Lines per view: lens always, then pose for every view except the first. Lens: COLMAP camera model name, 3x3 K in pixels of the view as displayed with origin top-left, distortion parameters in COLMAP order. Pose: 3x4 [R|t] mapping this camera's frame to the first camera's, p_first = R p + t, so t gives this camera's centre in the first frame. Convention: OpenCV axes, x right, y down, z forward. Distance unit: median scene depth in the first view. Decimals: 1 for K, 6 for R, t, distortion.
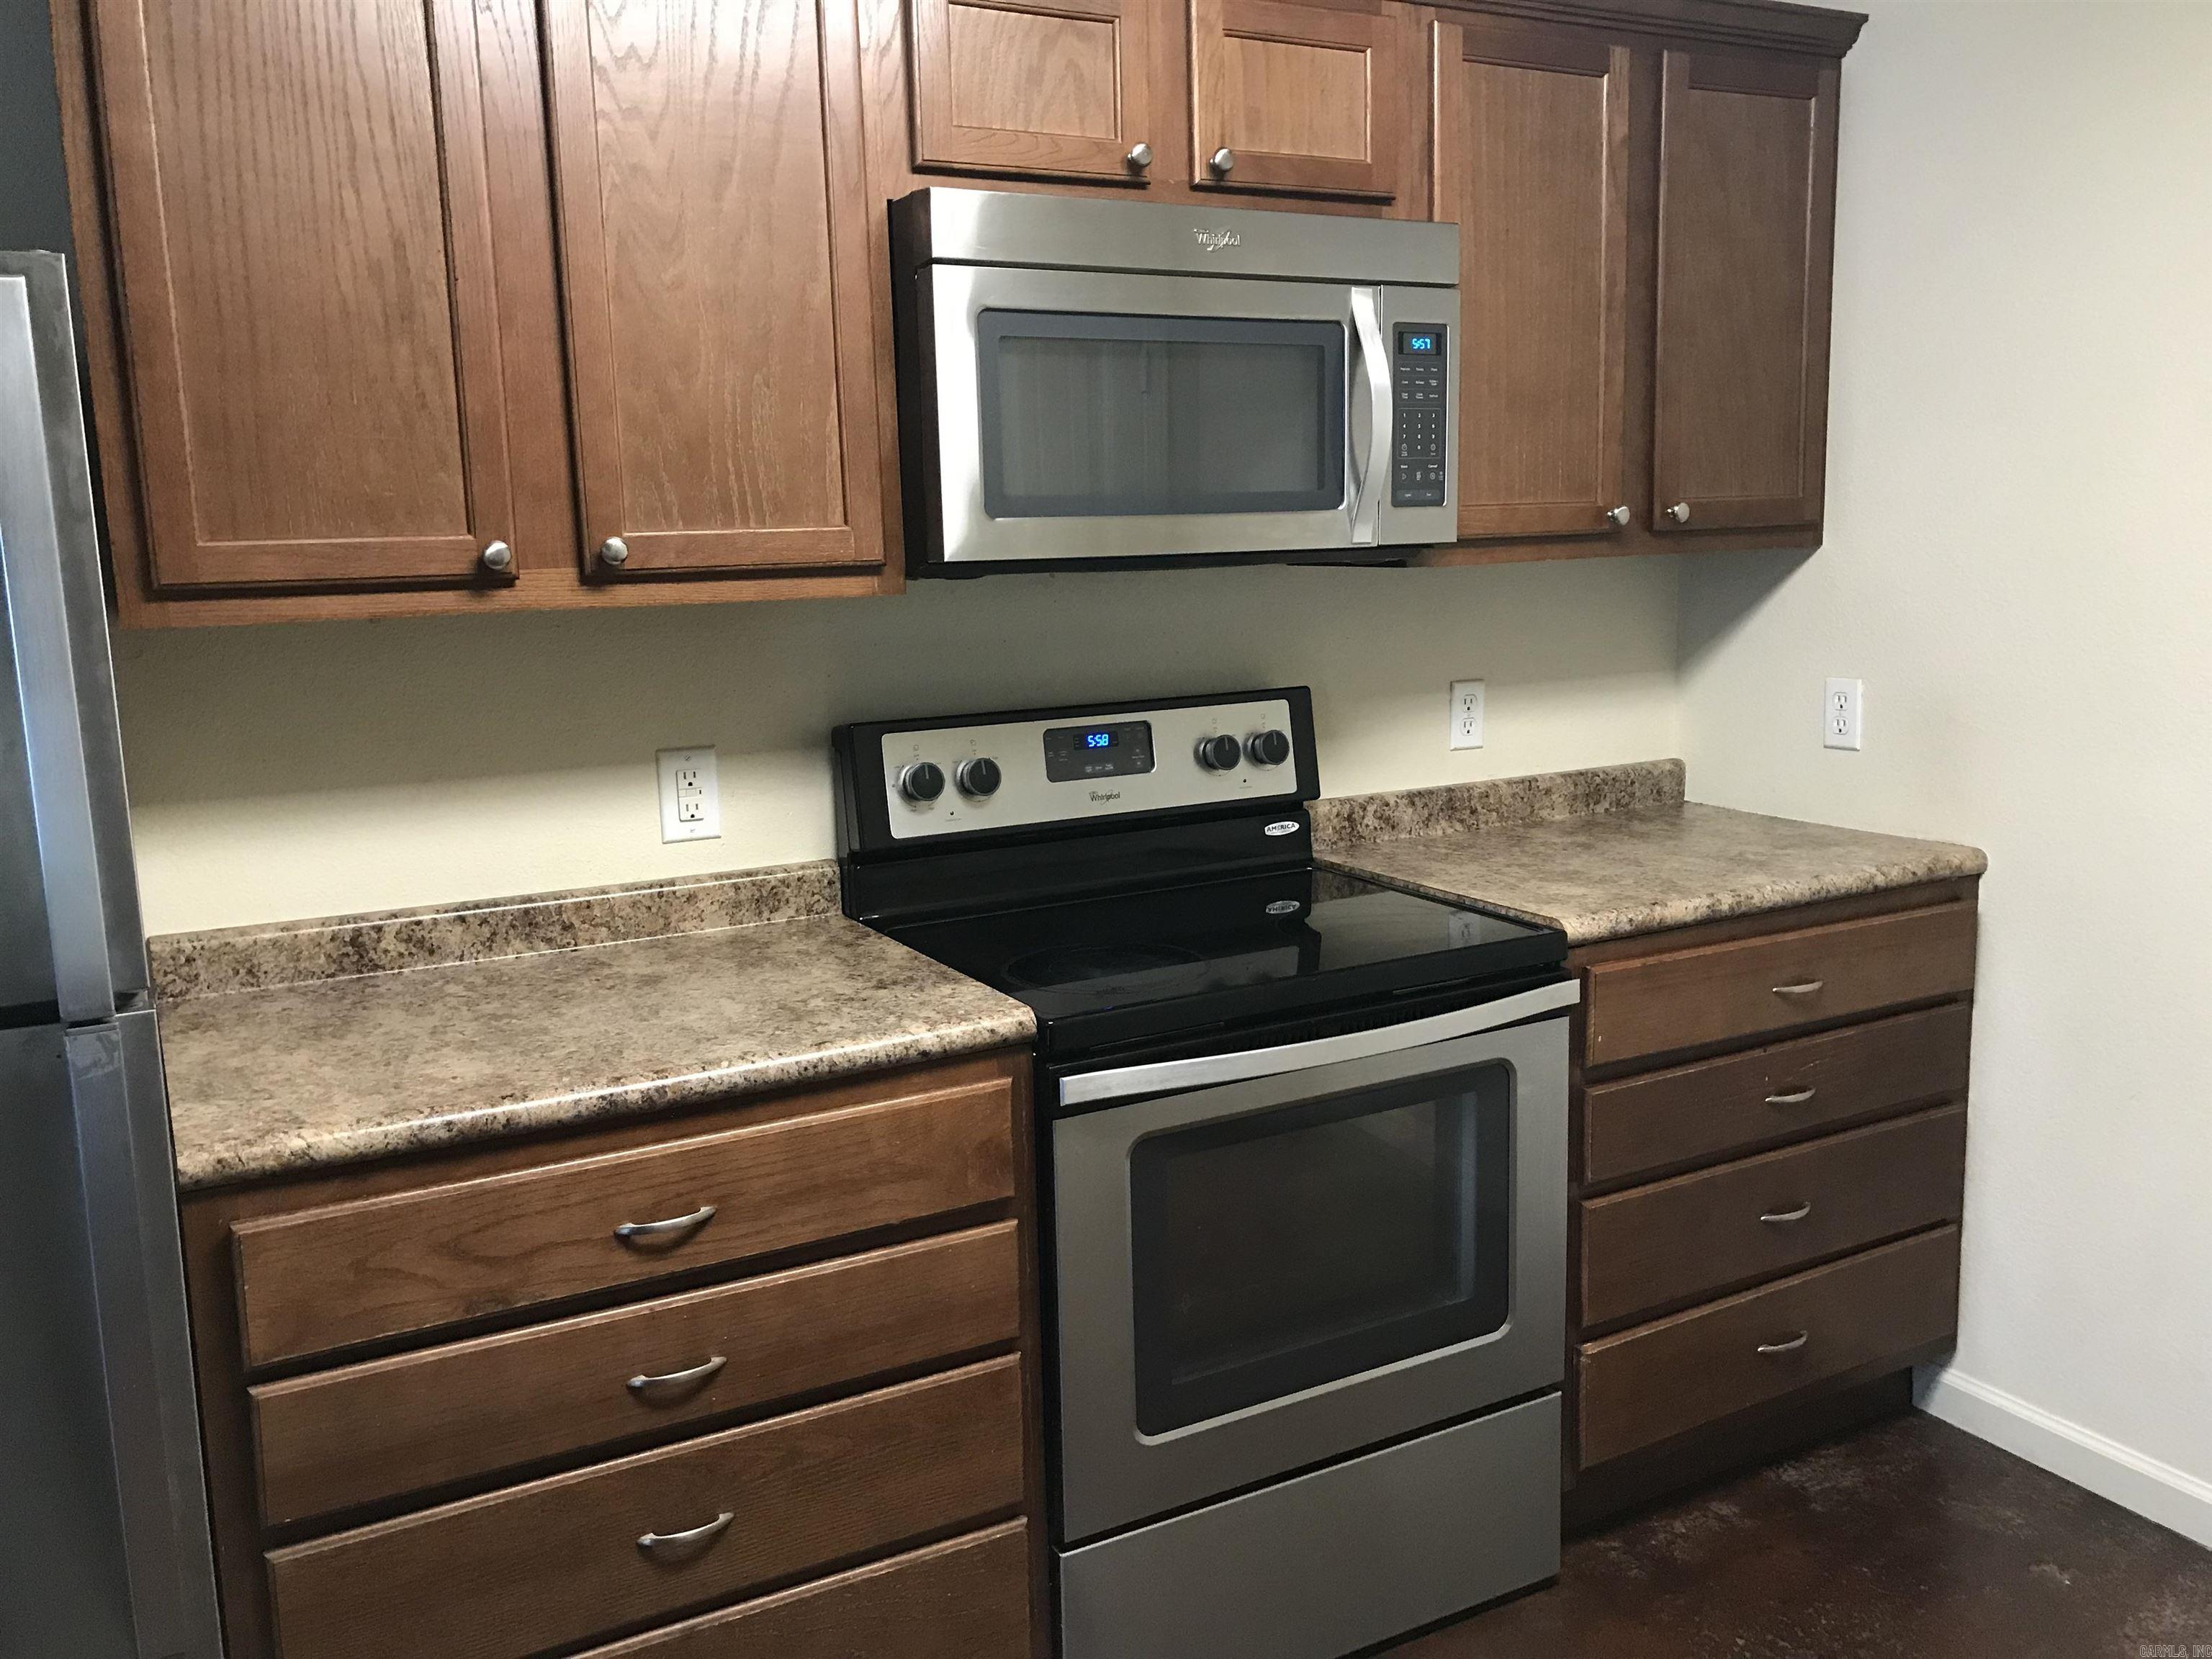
lens RADIAL K [[1770.5, 0, 1105.5], [0, 1770.5, 817.6], [0, 0, 1]] dist [0.005825, -0.000456]
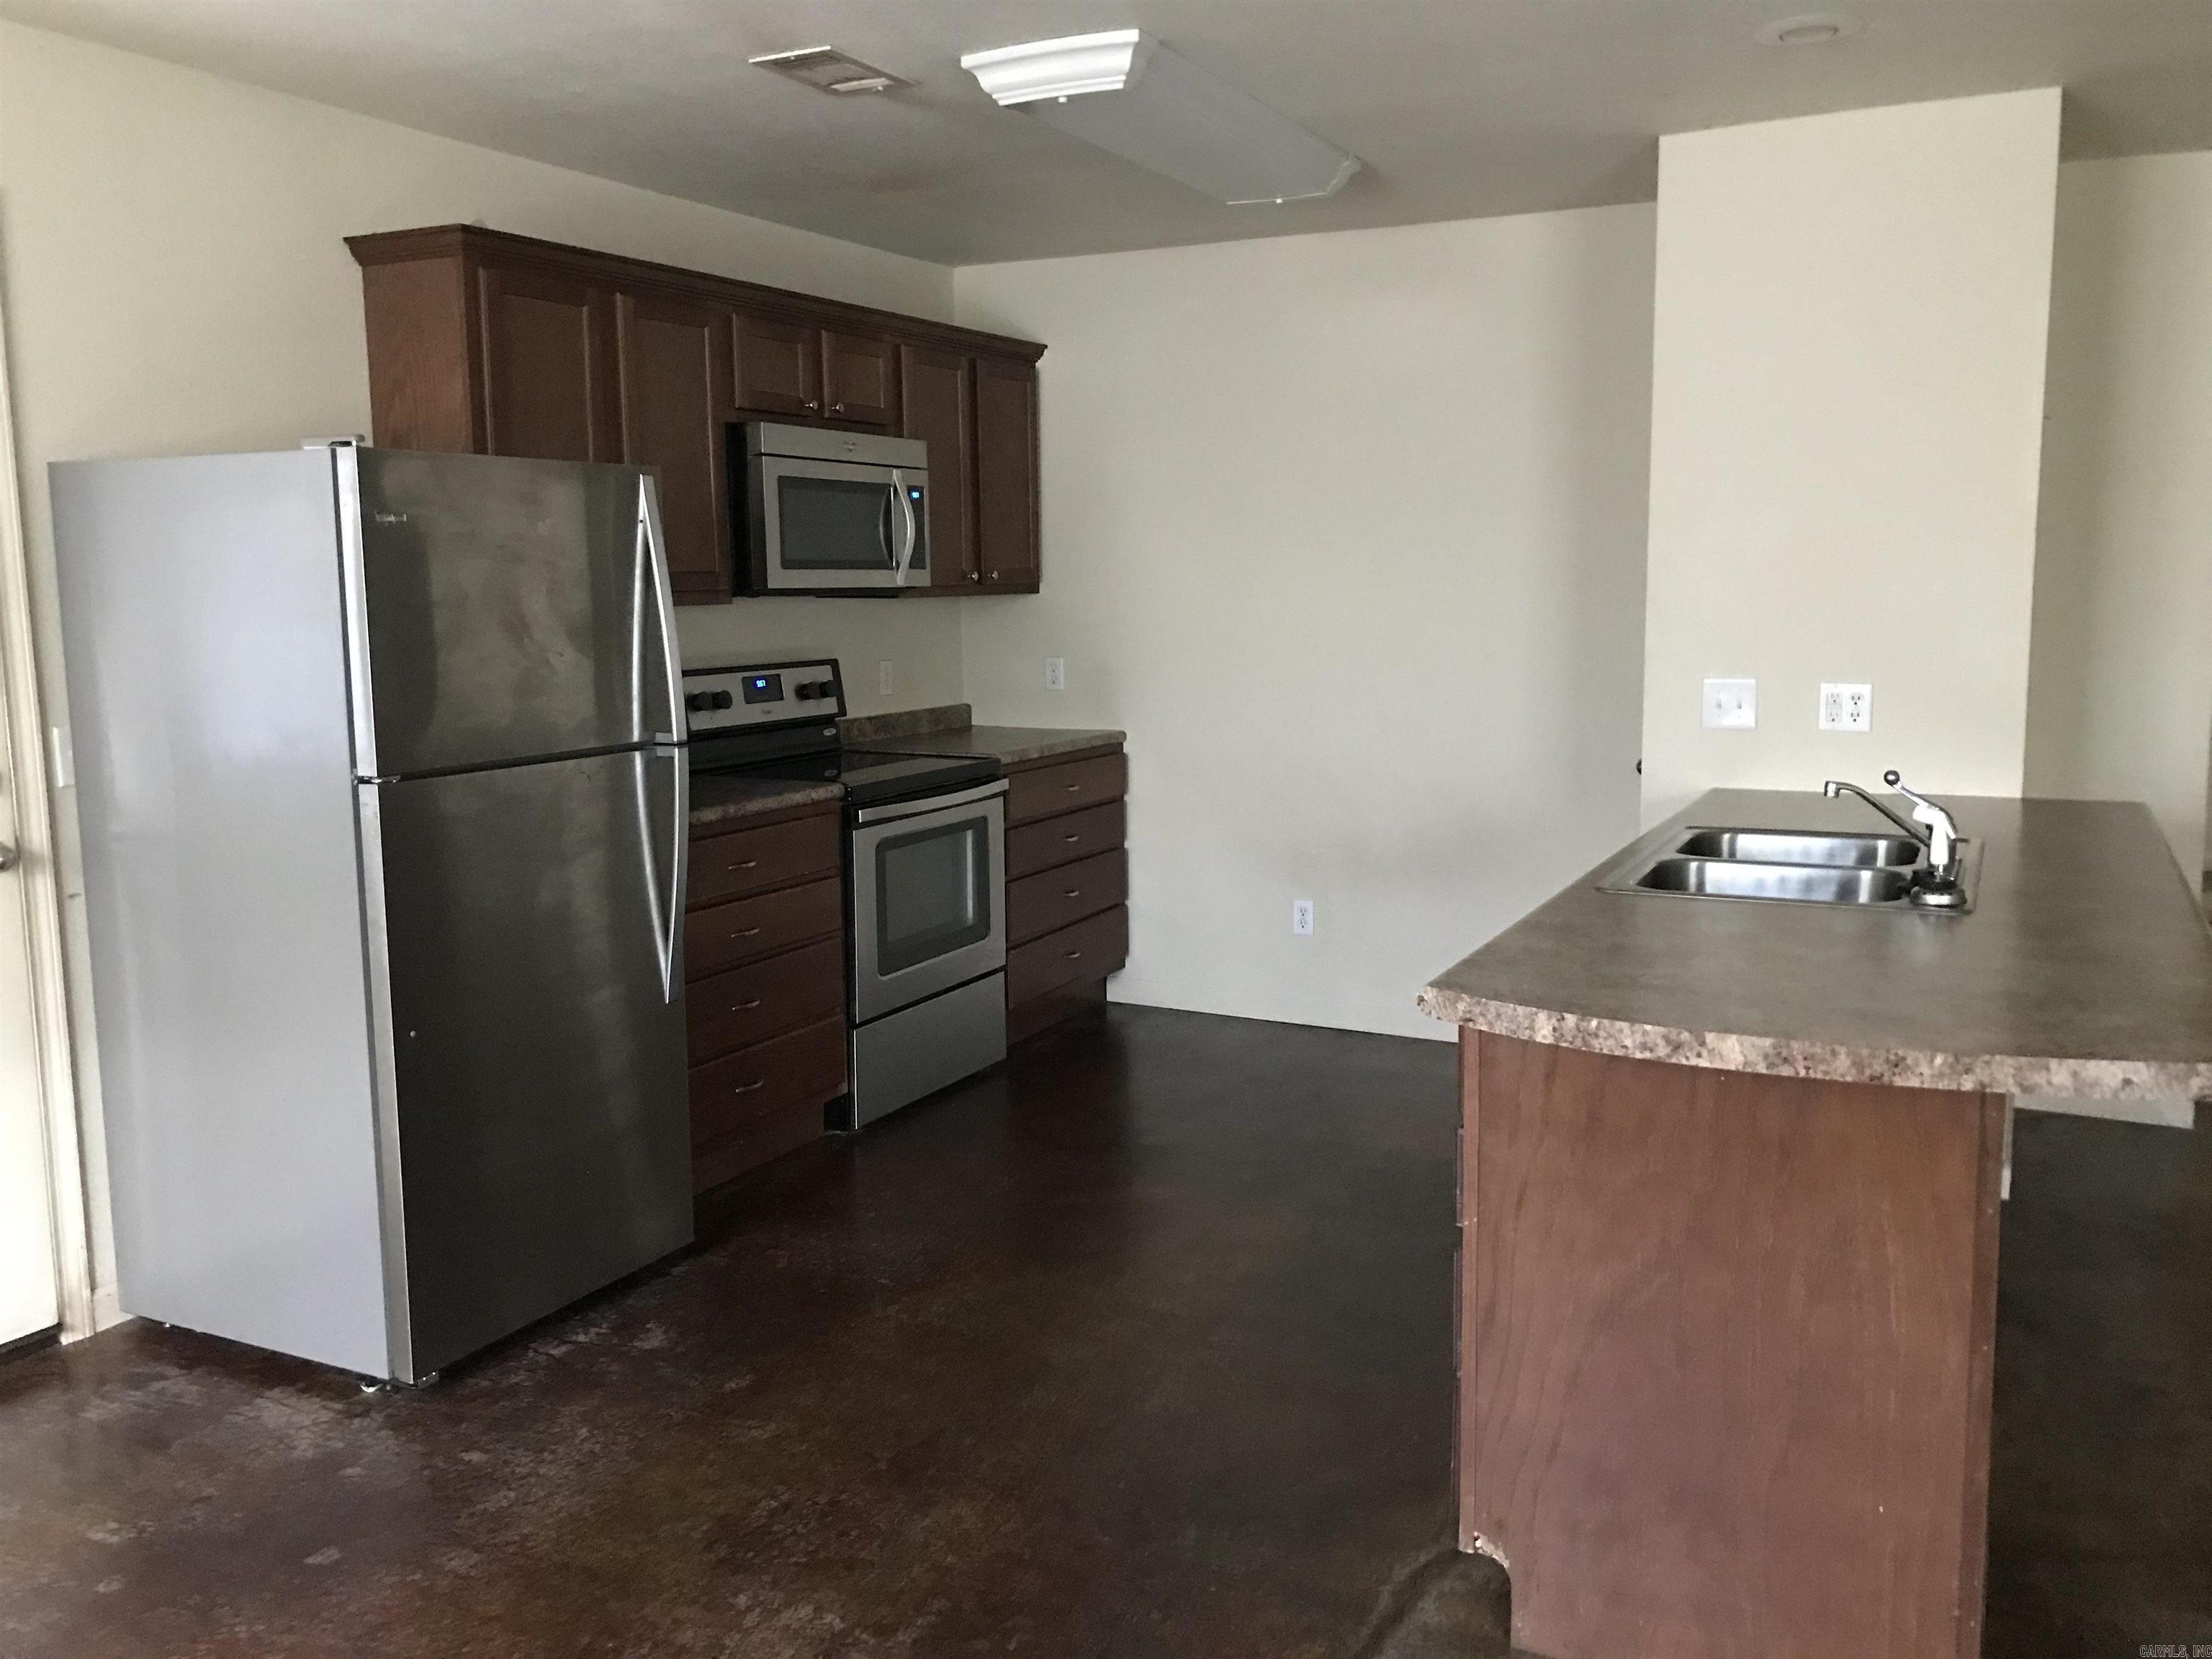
lens RADIAL K [[1770.5, 0, 1105.5], [0, 1770.5, 817.6], [0, 0, 1]] dist [0.005825, -0.000456]
pose [[0.824916, -0.056524, 0.562422, -0.861381], [0.077617, 0.996890, -0.013654, 0.172783], [-0.559901, 0.054917, 0.826737, -0.892518]]
